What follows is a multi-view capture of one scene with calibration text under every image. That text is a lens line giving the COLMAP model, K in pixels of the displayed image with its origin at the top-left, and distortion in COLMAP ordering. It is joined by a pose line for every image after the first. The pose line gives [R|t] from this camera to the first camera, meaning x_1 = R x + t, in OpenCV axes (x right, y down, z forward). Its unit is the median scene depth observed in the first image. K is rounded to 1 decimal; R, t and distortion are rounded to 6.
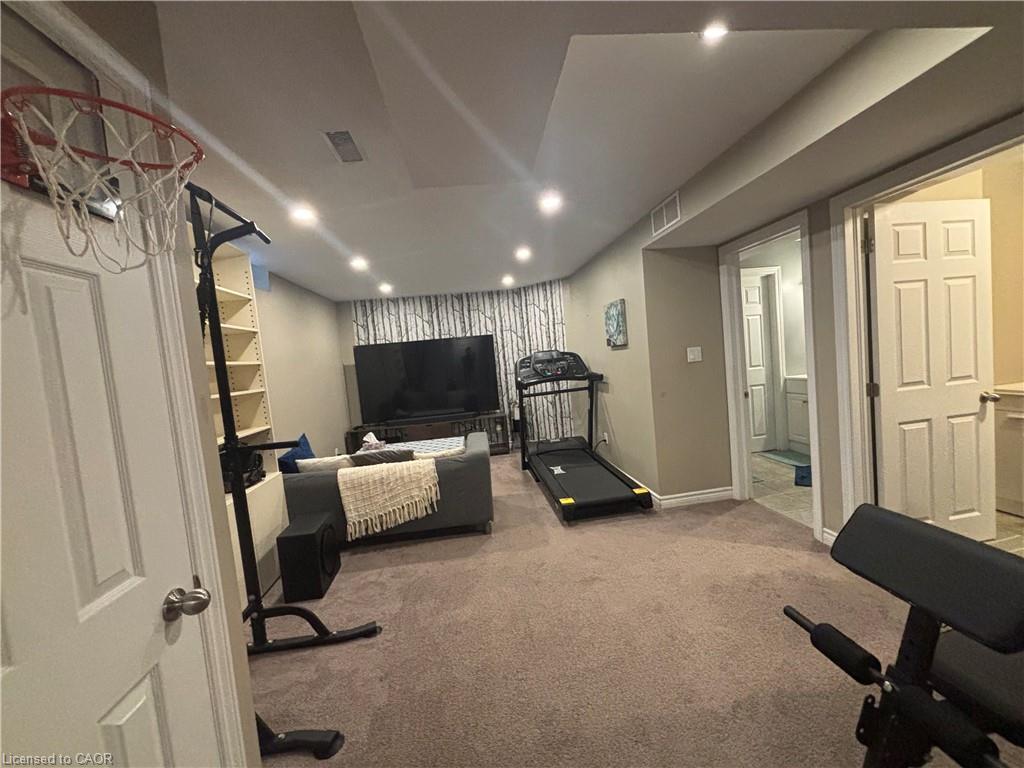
lens RADIAL K [[414.1, 0, 518.1], [0, 414.1, 383.9], [0, 0, 1]] dist [-0.001266, 0.001523]
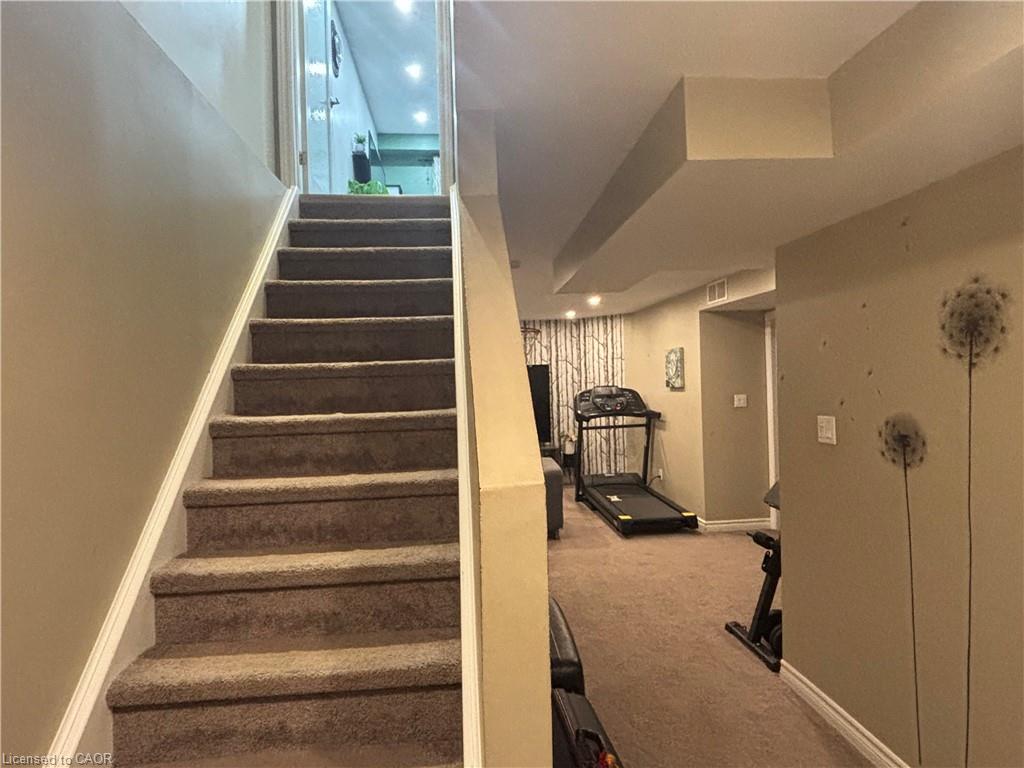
lens RADIAL K [[594.5, 0, 510.5], [0, 594.5, 383.0], [0, 0, 1]] dist [0.004938, 0.000228]
pose [[0.997001, 0.063765, -0.043846, -0.103131], [-0.066236, 0.996149, -0.057444, 0.012867], [0.040014, 0.060176, 0.997385, -0.475836]]
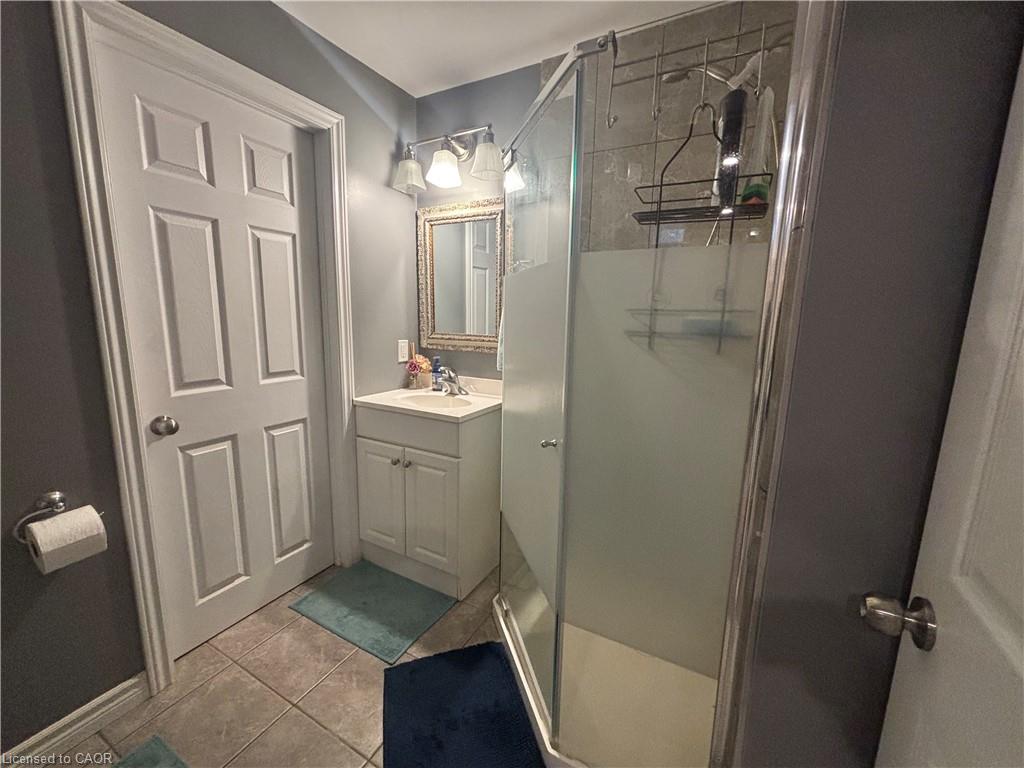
lens RADIAL K [[414.1, 0, 514.9], [0, 414.1, 381.9], [0, 0, 1]] dist [-0.001266, 0.001523]
pose [[0.575226, -0.032310, 0.817356, 0.337417], [-0.023667, 0.998144, 0.056112, -0.052873], [-0.817652, -0.051622, 0.573394, 0.532975]]
